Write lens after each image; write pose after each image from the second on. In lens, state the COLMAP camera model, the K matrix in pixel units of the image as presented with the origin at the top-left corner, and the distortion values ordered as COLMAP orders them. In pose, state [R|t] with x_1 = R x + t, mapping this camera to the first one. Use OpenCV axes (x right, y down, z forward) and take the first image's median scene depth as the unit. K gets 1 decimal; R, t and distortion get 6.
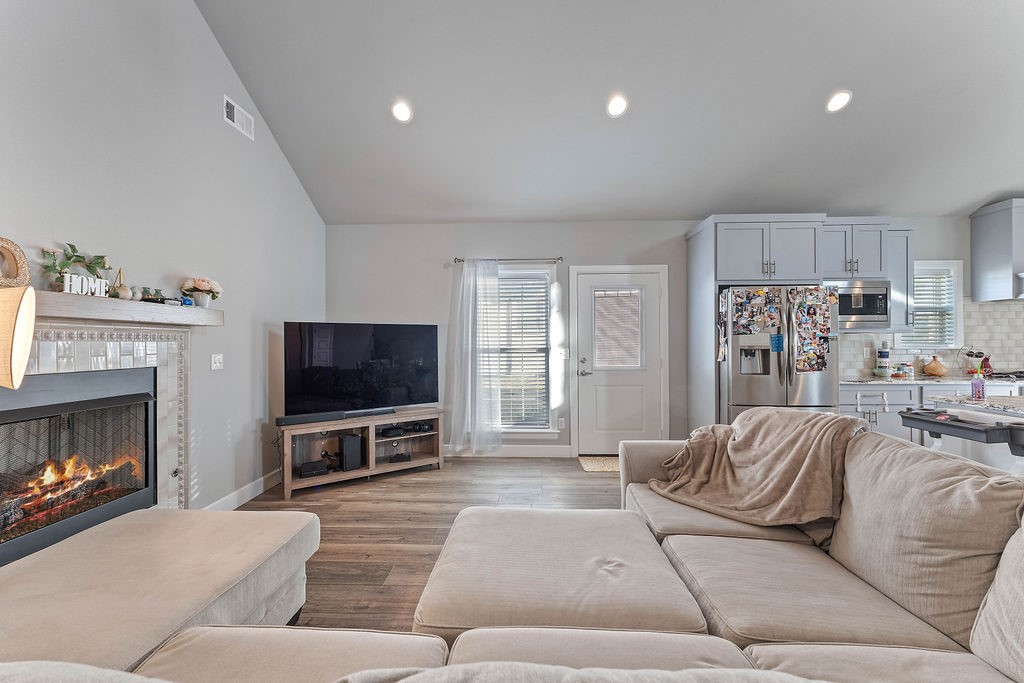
lens RADIAL K [[419.6, 0, 512.0], [0, 419.6, 341.5], [0, 0, 1]] dist [-0.000188, 0.000040]
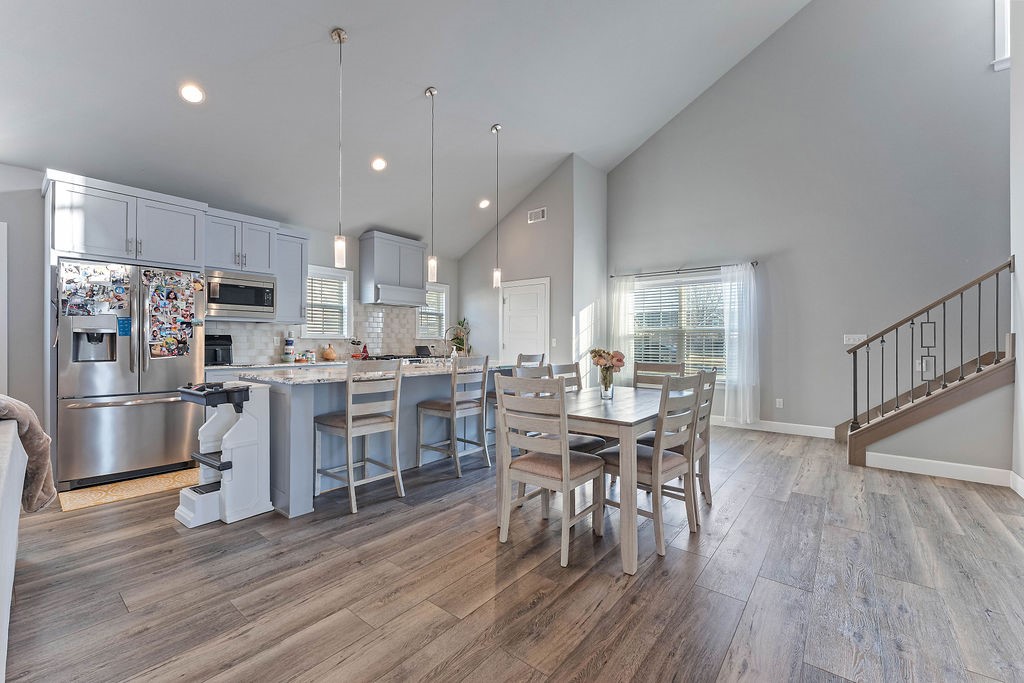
lens RADIAL K [[424.5, 0, 512.0], [0, 424.5, 341.5], [0, 0, 1]] dist [0.000181, -0.000022]
pose [[0.599708, 0.007552, 0.800183, 0.392374], [-0.009860, 0.999949, -0.002048, 0.029964], [-0.800158, -0.006662, 0.599752, -0.243896]]
